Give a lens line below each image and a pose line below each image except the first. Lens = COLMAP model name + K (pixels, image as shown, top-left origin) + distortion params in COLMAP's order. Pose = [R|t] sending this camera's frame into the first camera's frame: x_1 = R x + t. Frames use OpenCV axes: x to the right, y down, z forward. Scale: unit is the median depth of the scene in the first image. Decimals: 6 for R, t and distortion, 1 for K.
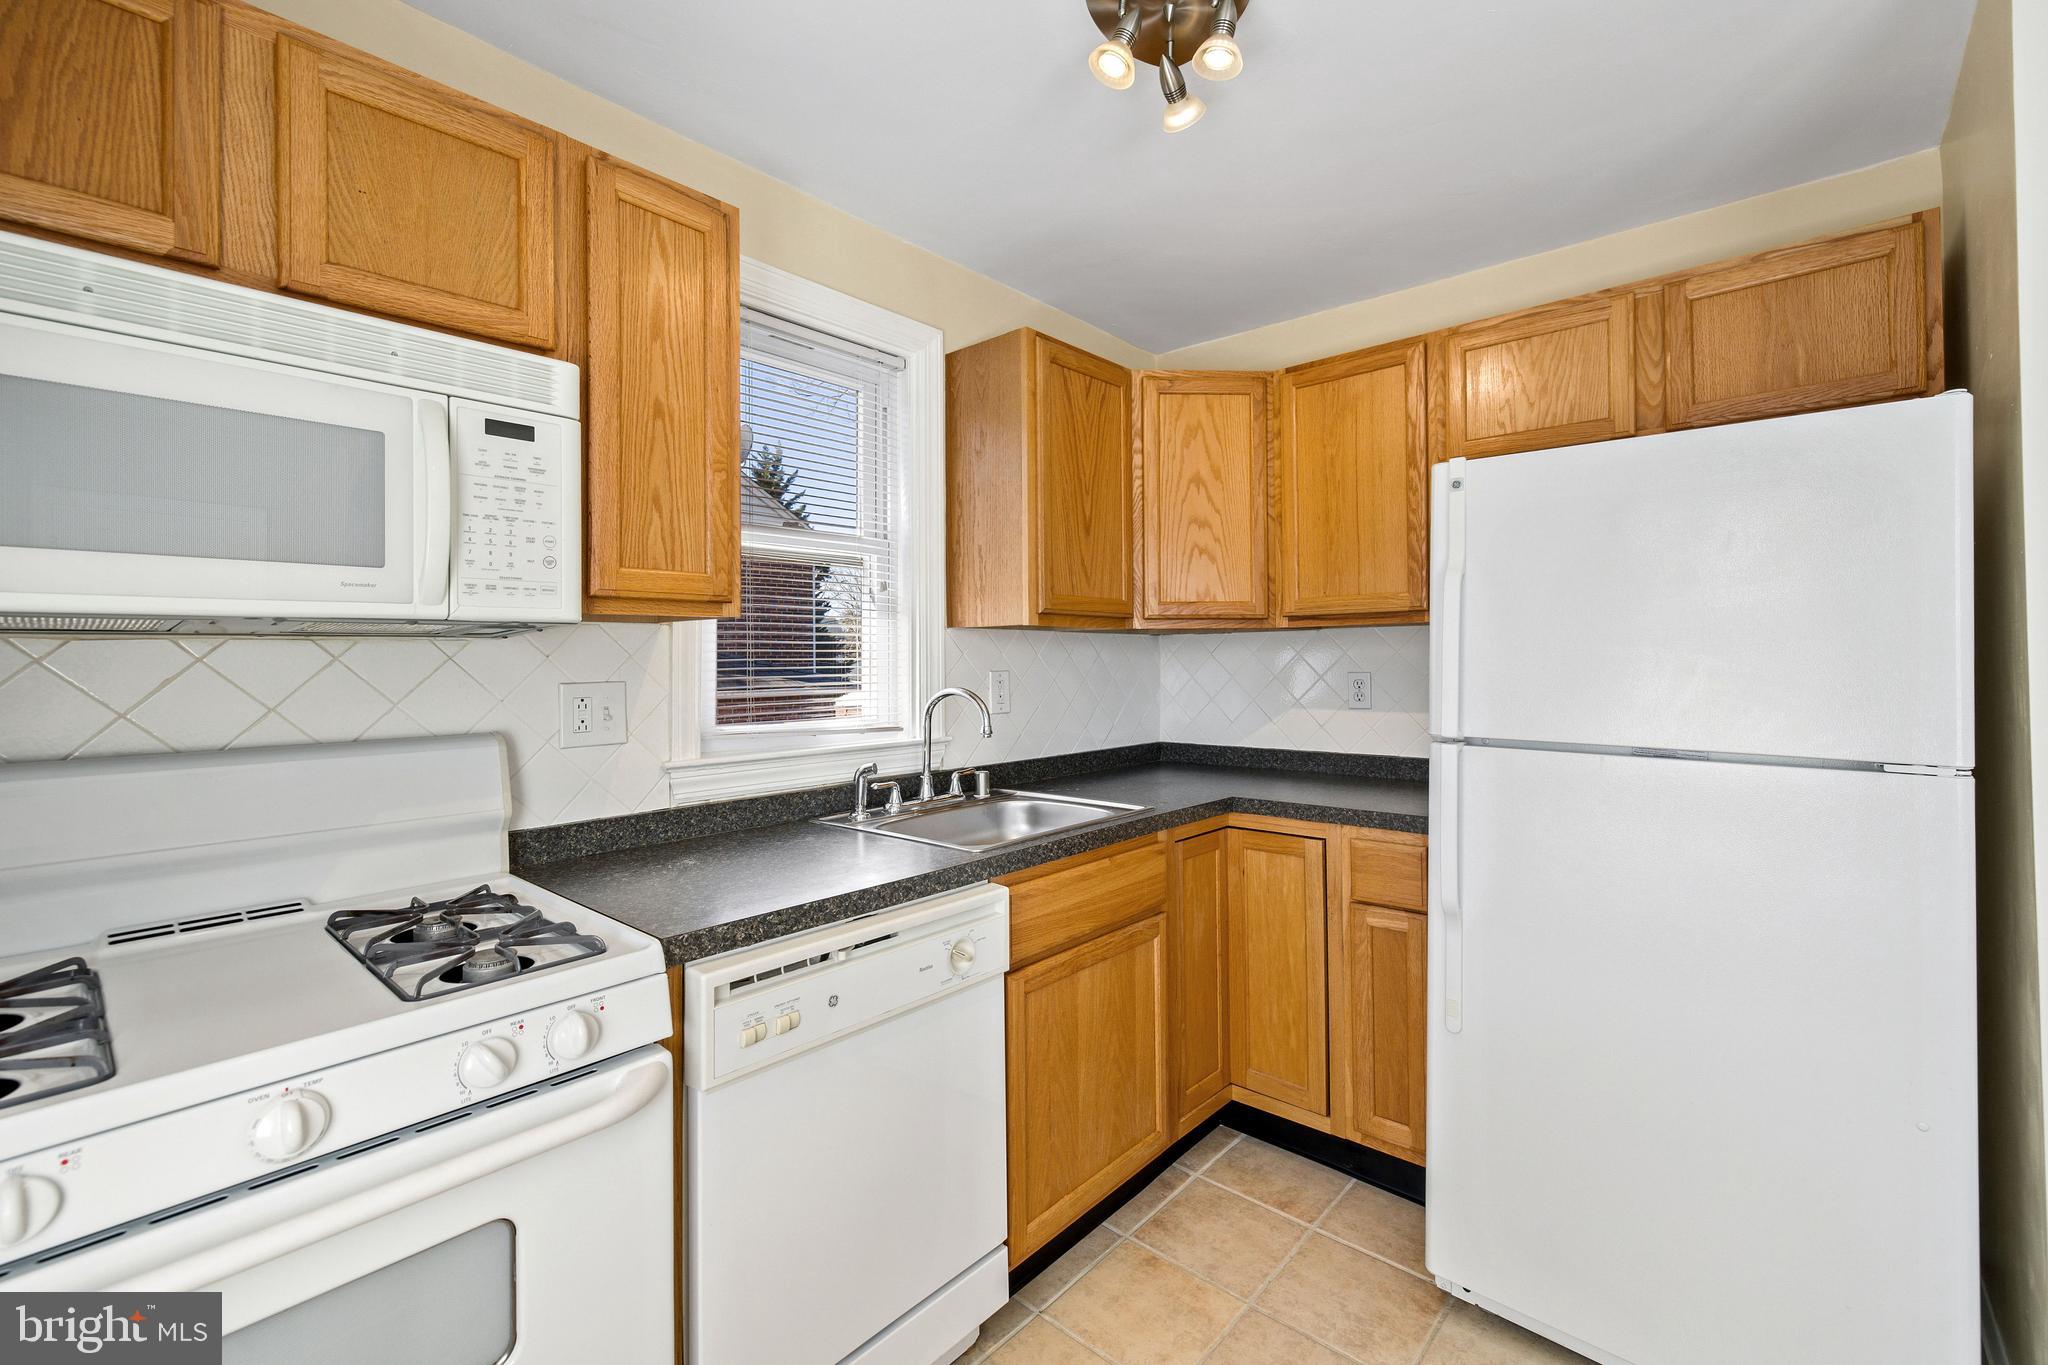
lens RADIAL K [[880.8, 0, 1032.9], [0, 880.8, 648.2], [0, 0, 1]] dist [0.007530, 0.000150]
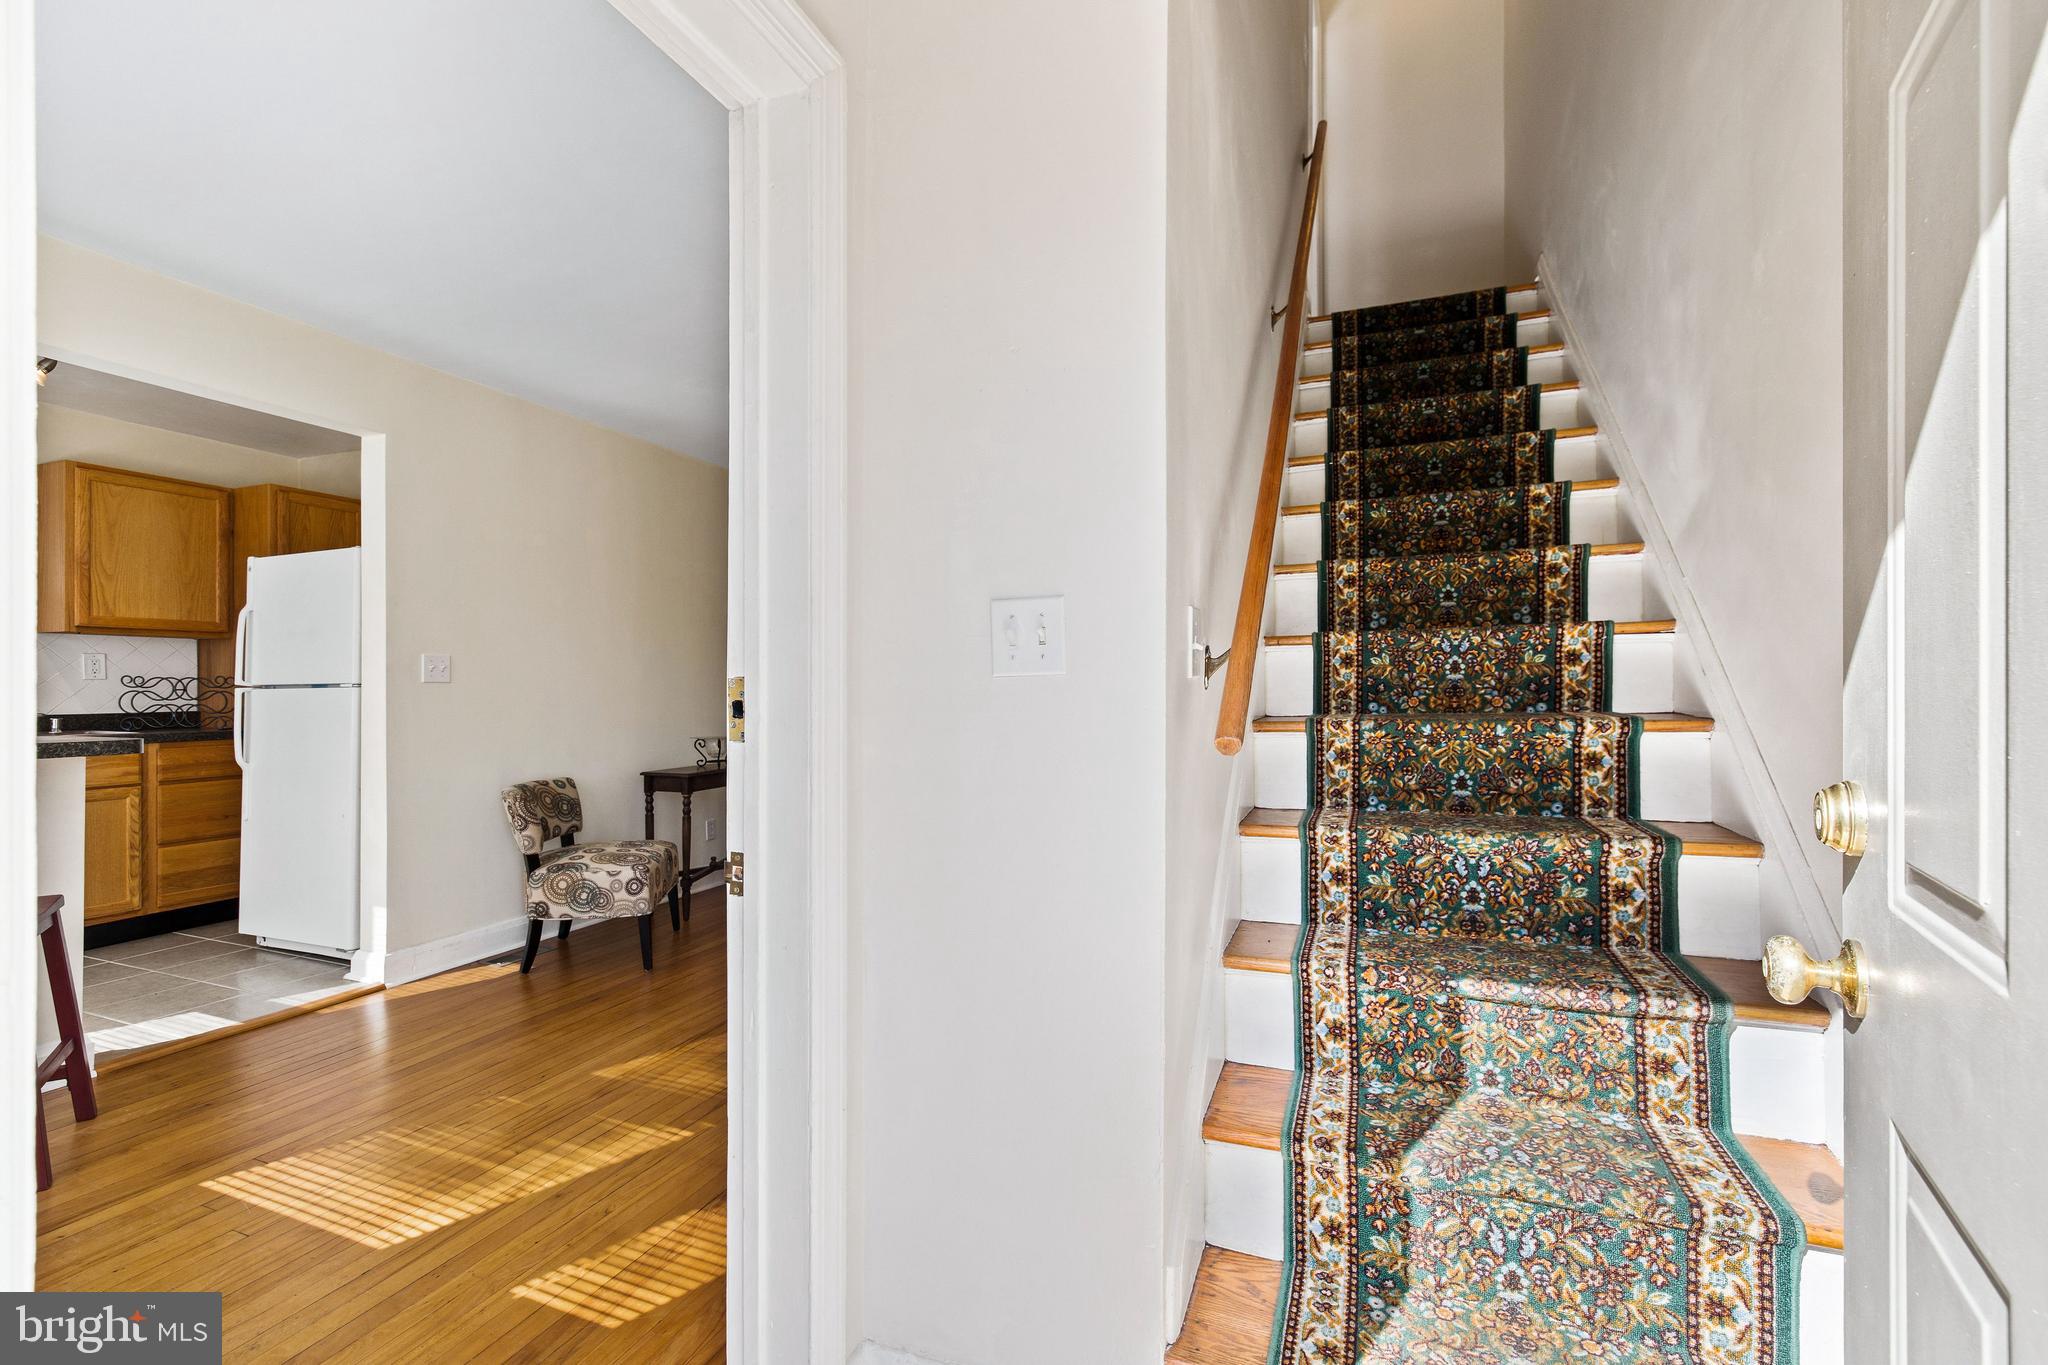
lens RADIAL K [[877.6, 0, 1025.5], [0, 877.6, 676.4], [0, 0, 1]] dist [0.003415, 0.000441]
pose [[0.938671, 0.005987, 0.344761, 1.679843], [-0.005447, 0.999982, -0.002536, 0.081305], [-0.344770, 0.000502, 0.938687, -1.874845]]
